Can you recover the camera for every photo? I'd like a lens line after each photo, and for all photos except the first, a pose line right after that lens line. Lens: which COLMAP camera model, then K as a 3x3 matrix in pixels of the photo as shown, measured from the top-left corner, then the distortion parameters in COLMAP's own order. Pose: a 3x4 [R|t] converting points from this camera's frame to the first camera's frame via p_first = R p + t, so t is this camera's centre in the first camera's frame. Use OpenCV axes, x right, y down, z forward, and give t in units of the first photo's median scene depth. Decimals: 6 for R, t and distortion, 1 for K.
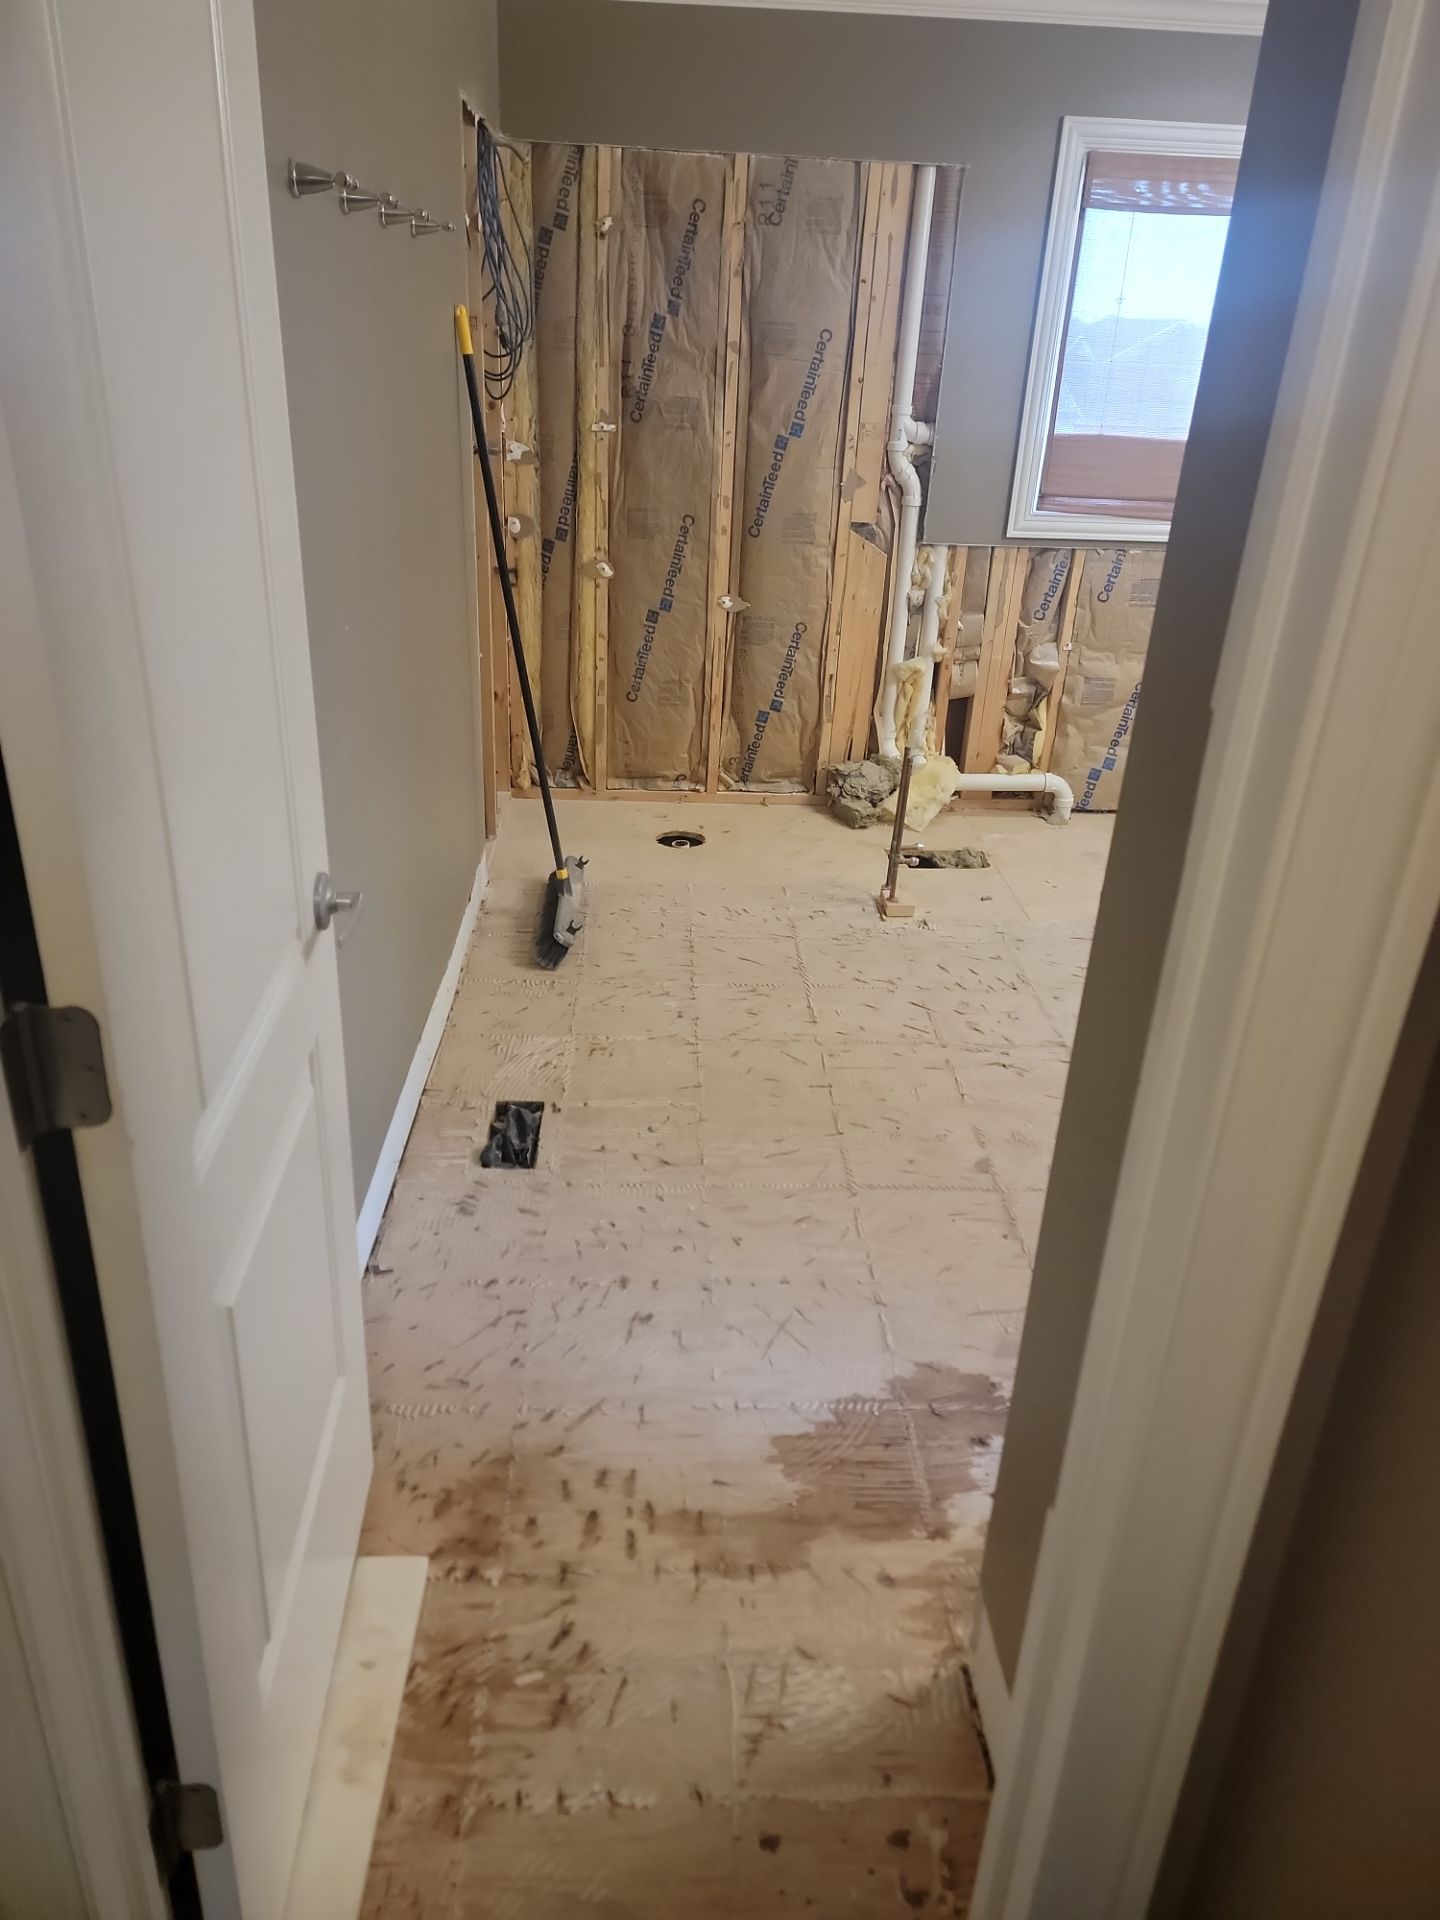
lens RADIAL K [[1295.6, 0, 726.7], [0, 1295.6, 957.7], [0, 0, 1]] dist [0.077428, -0.055599]
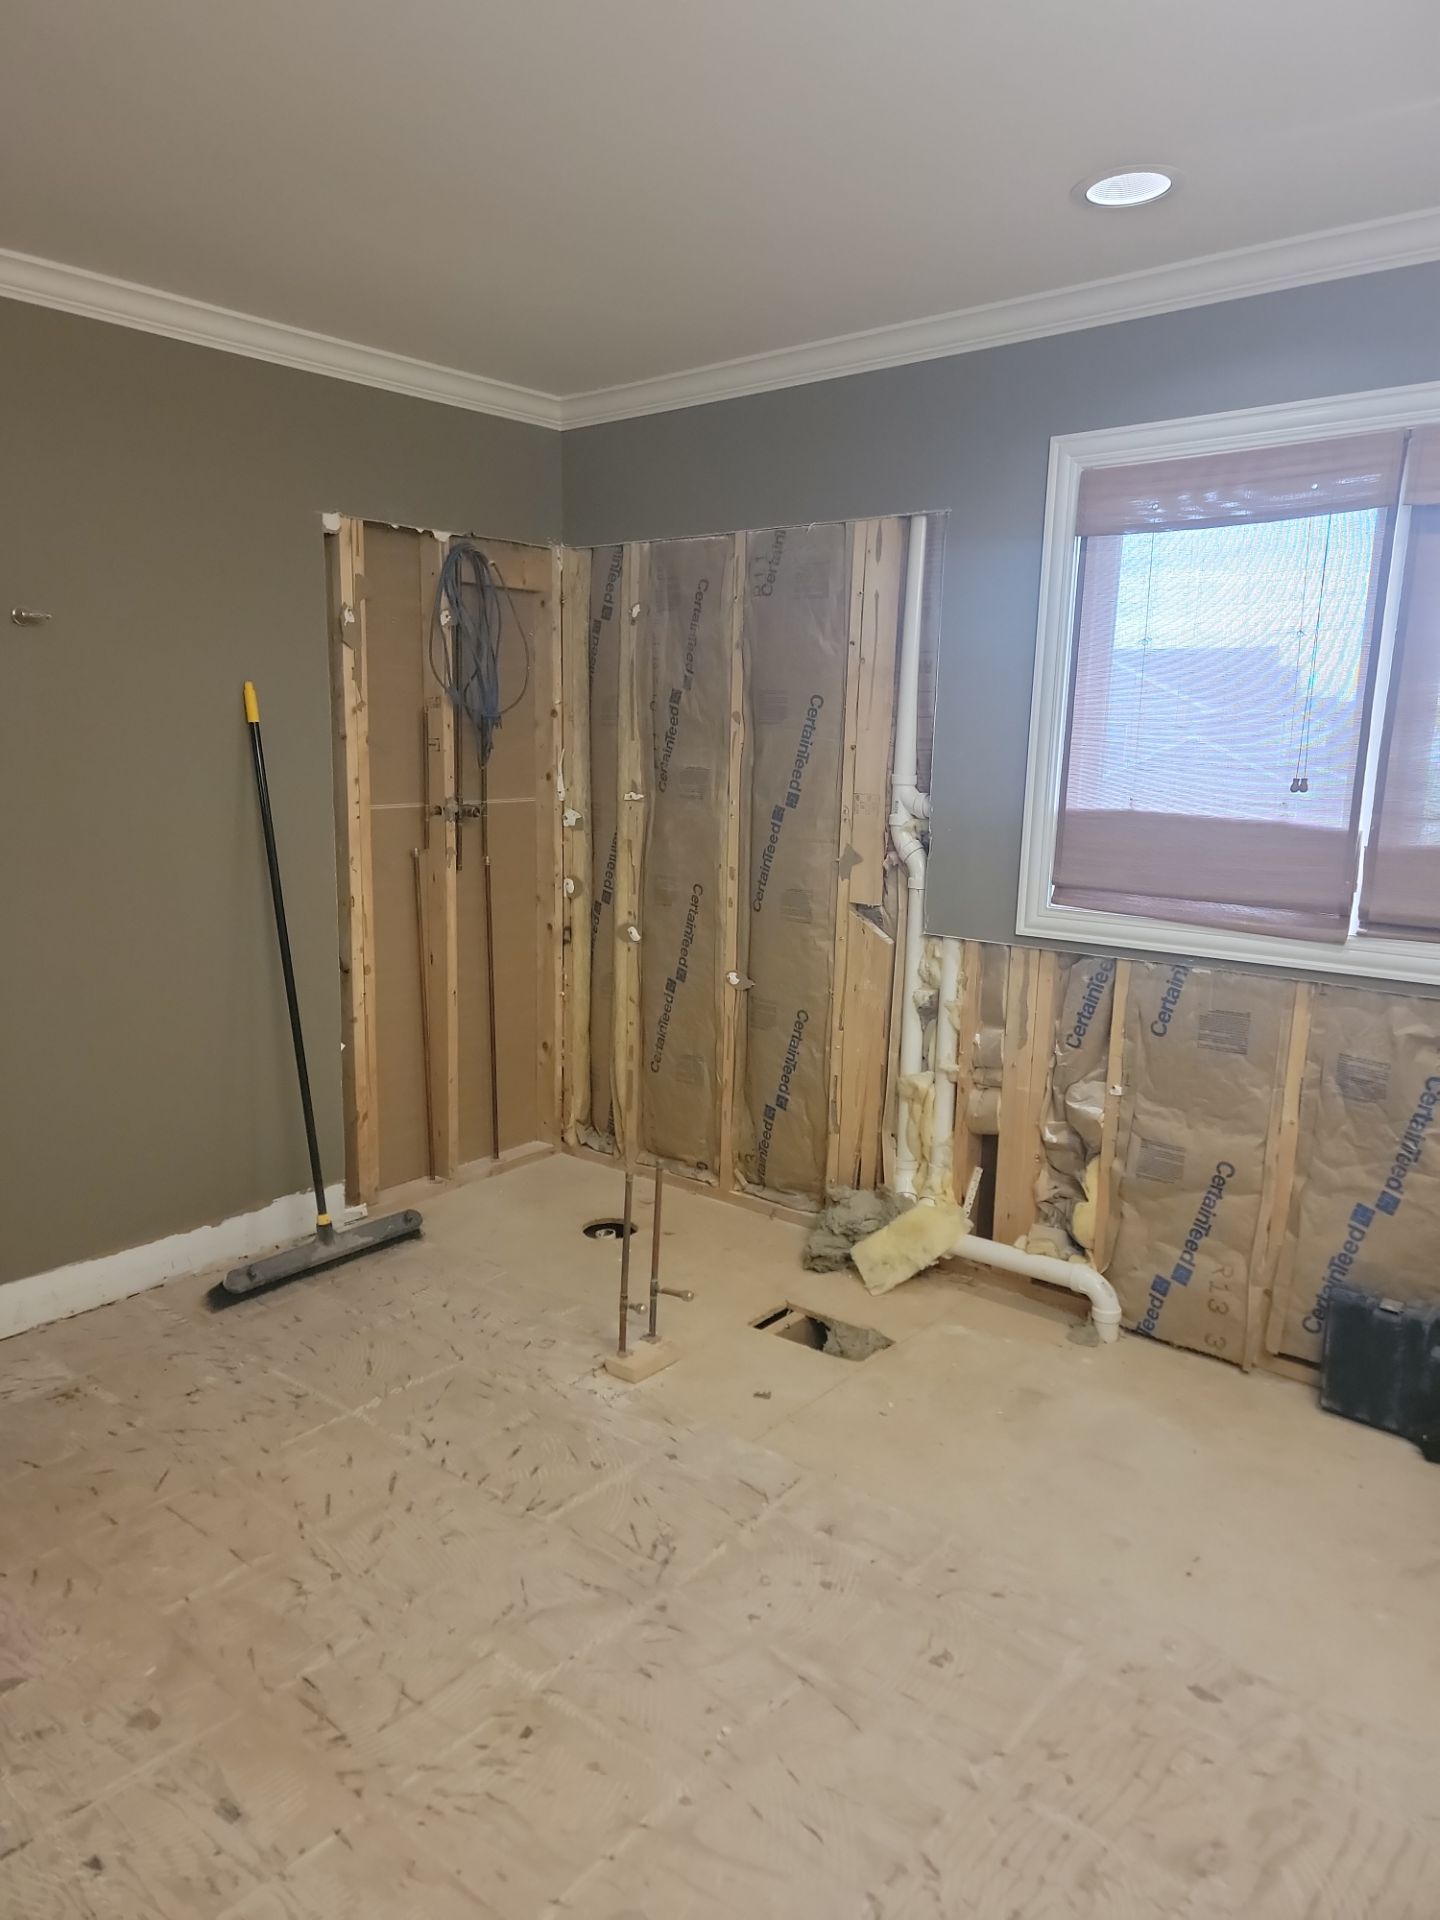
lens RADIAL K [[1295.6, 0, 712.6], [0, 1295.6, 978.0], [0, 0, 1]] dist [0.077428, -0.055599]
pose [[0.742094, 0.097945, -0.663101, 0.584602], [-0.270409, 0.948940, -0.162457, -0.128656], [0.613331, 0.299868, 0.730688, 0.353377]]
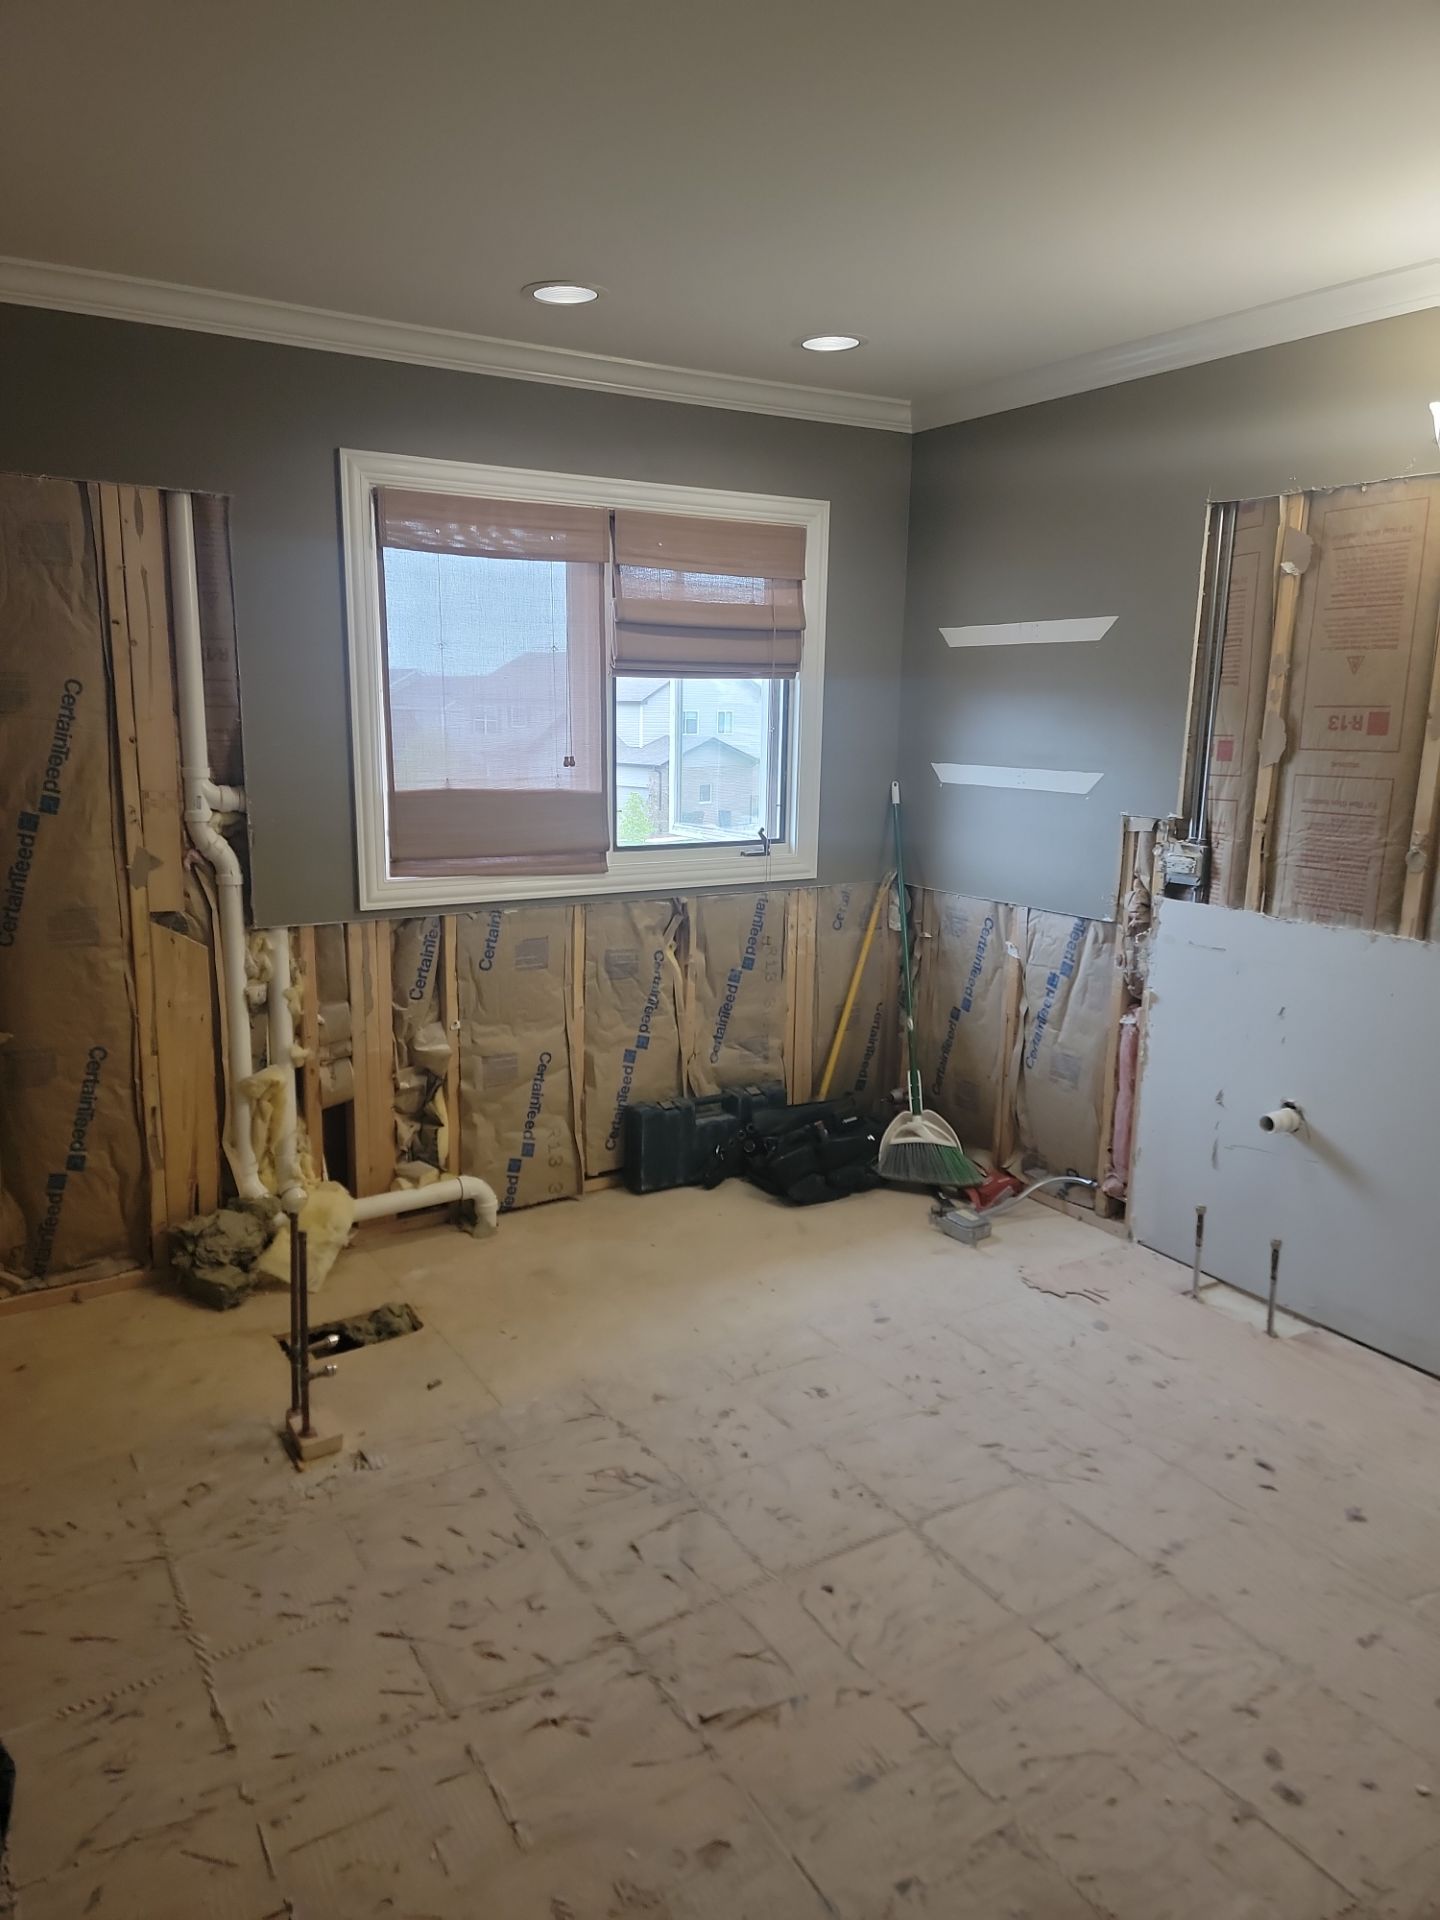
lens RADIAL K [[1295.6, 0, 693.1], [0, 1295.6, 979.3], [0, 0, 1]] dist [0.077428, -0.055599]
pose [[0.874672, -0.130854, 0.466718, 0.011413], [0.227460, 0.961077, -0.156824, -0.106745], [-0.428031, 0.243329, 0.870391, 0.218444]]
